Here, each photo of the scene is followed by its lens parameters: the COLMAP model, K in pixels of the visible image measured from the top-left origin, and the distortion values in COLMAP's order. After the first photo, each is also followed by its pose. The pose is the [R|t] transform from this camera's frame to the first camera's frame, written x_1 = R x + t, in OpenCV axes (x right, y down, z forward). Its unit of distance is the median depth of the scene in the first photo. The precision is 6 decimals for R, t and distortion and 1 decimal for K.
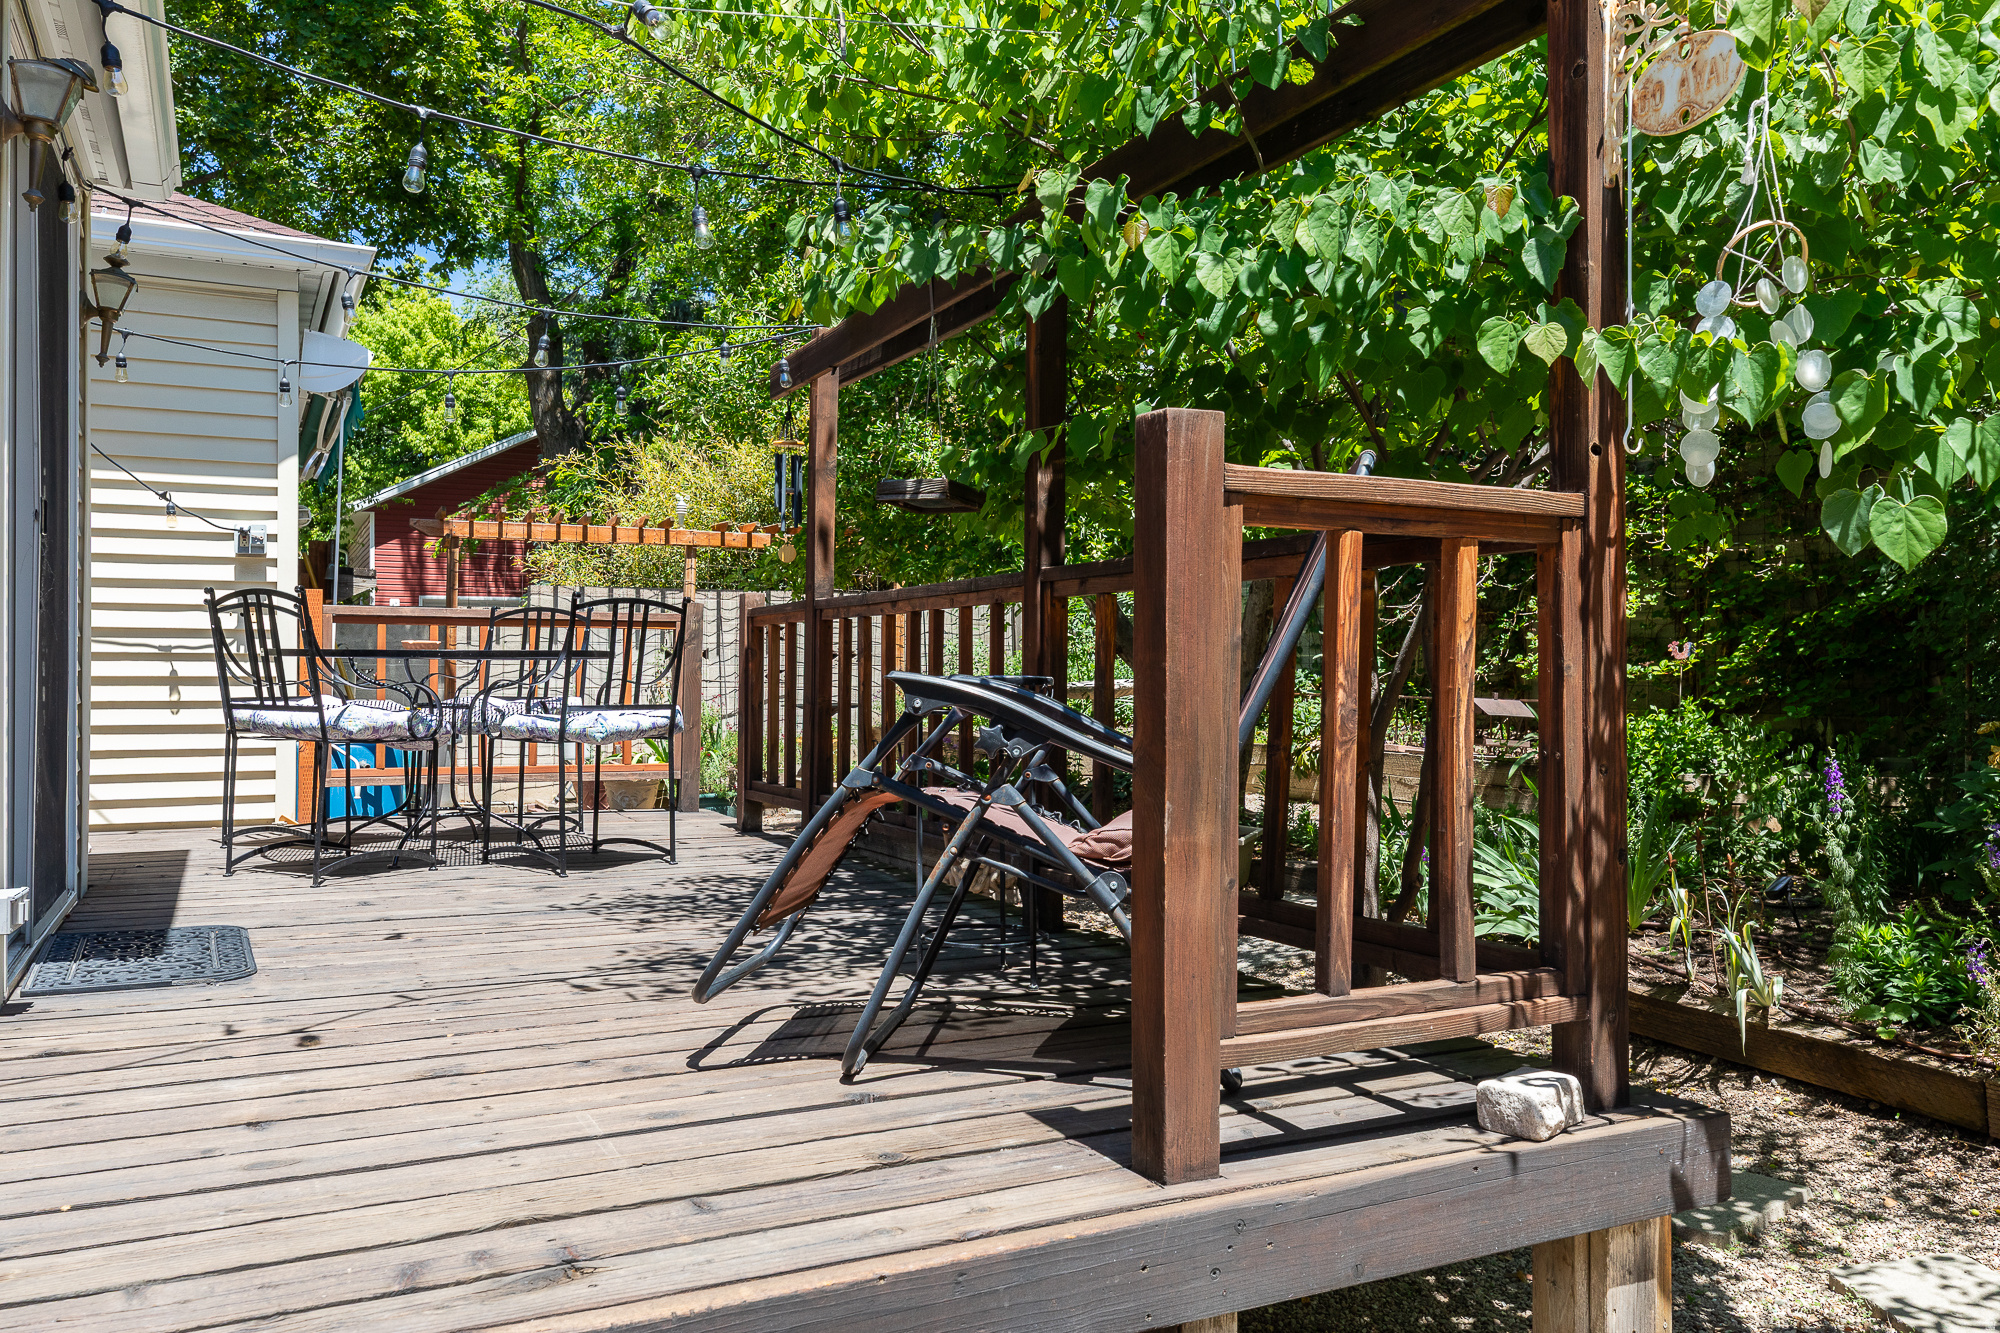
lens RADIAL K [[1536.1, 0, 1002.5], [0, 1536.1, 665.5], [0, 0, 1]] dist [-0.007093, -0.003256]
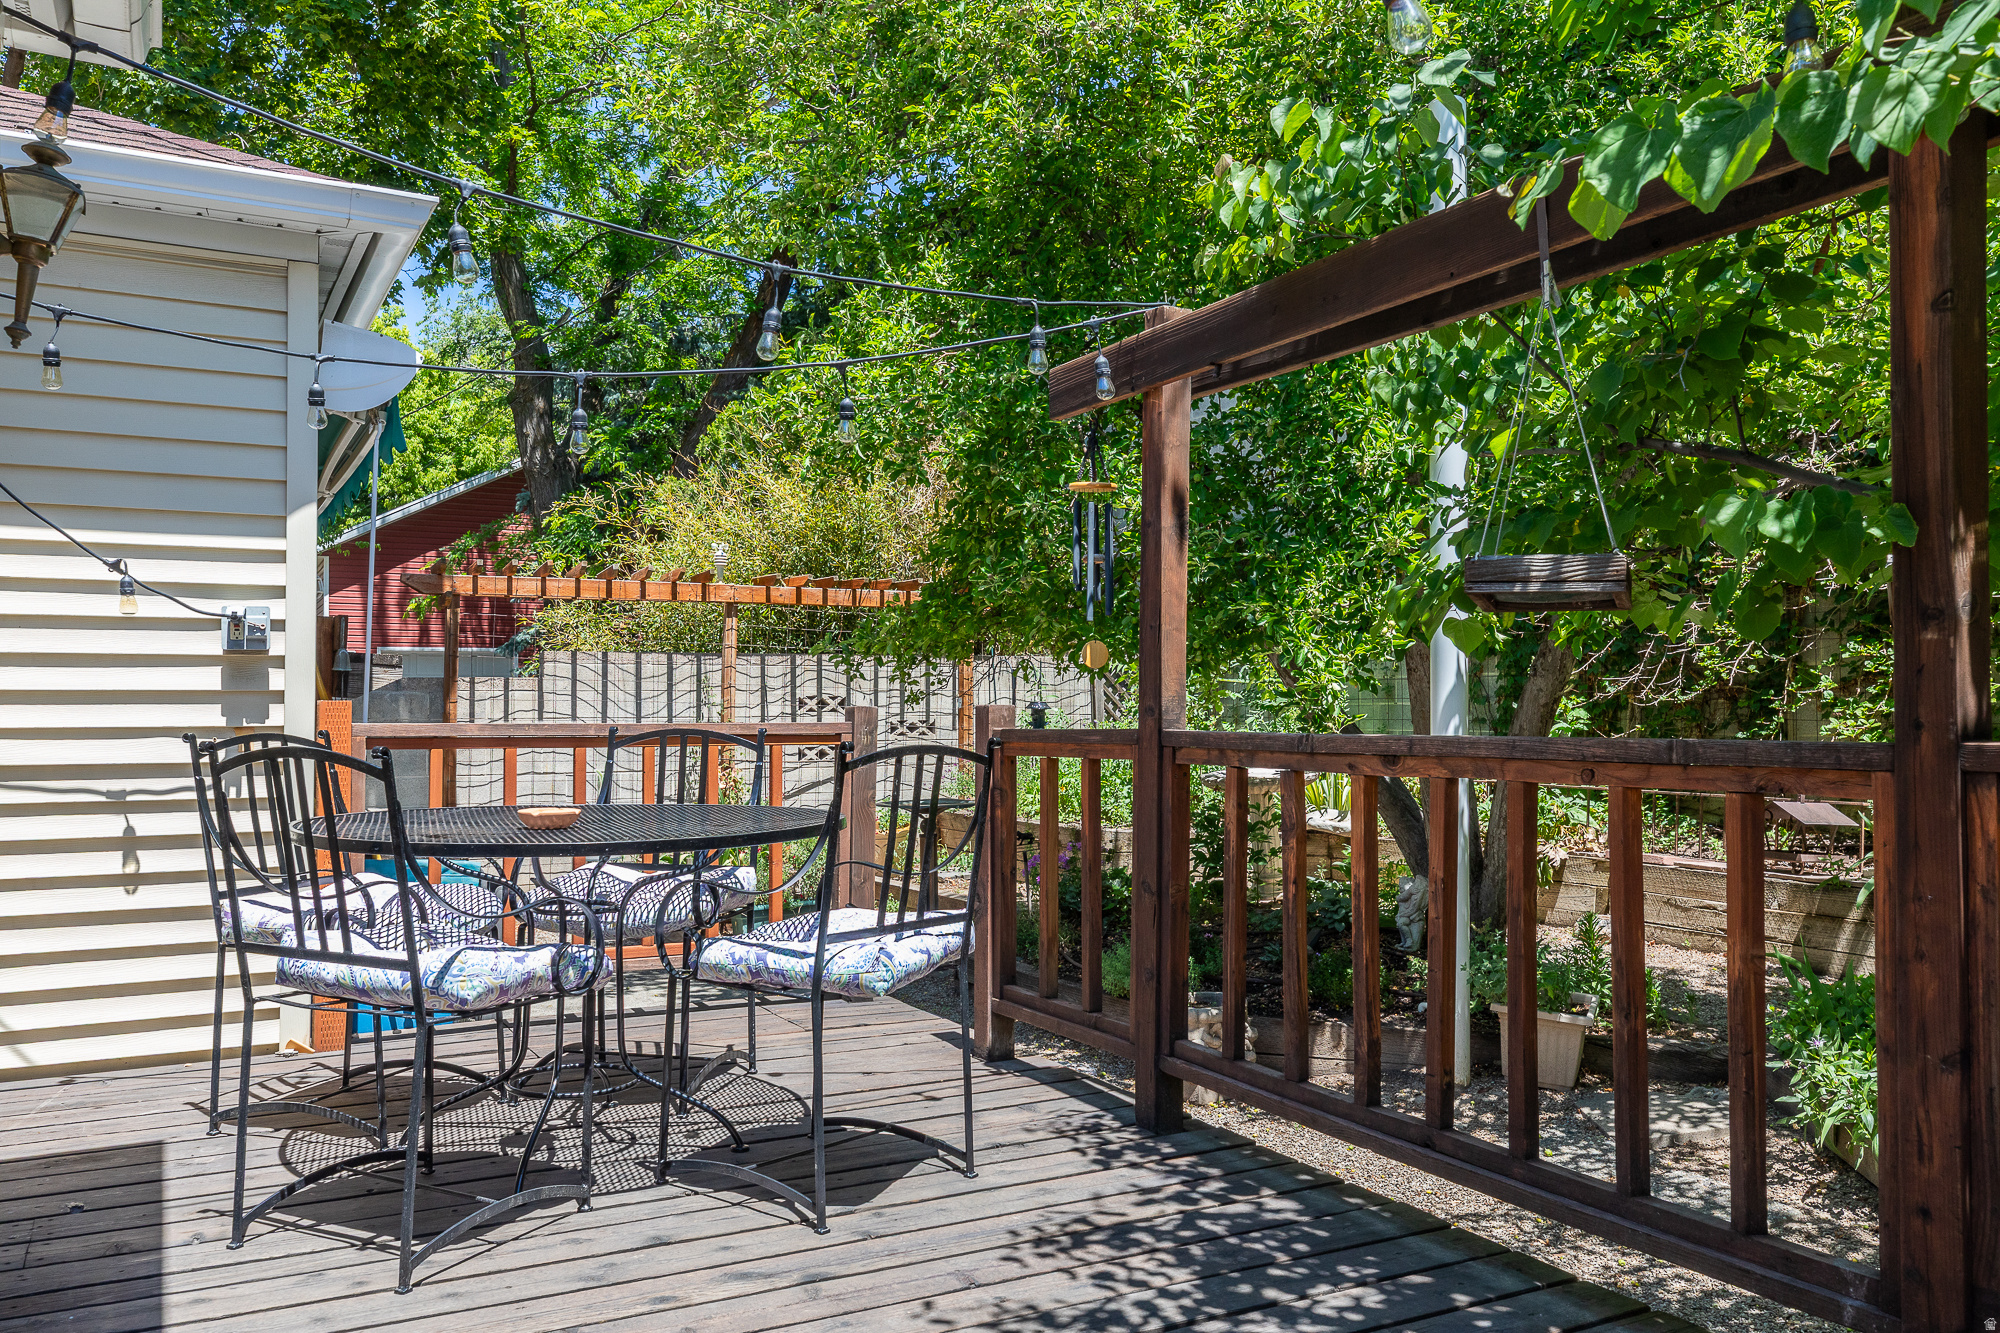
lens RADIAL K [[1536.1, 0, 999.0], [0, 1536.1, 669.3], [0, 0, 1]] dist [-0.007093, -0.003256]
pose [[0.999407, -0.004898, 0.034080, -0.116629], [0.005633, 0.999753, -0.021487, -0.030633], [-0.033967, 0.021666, 0.999188, 0.201902]]
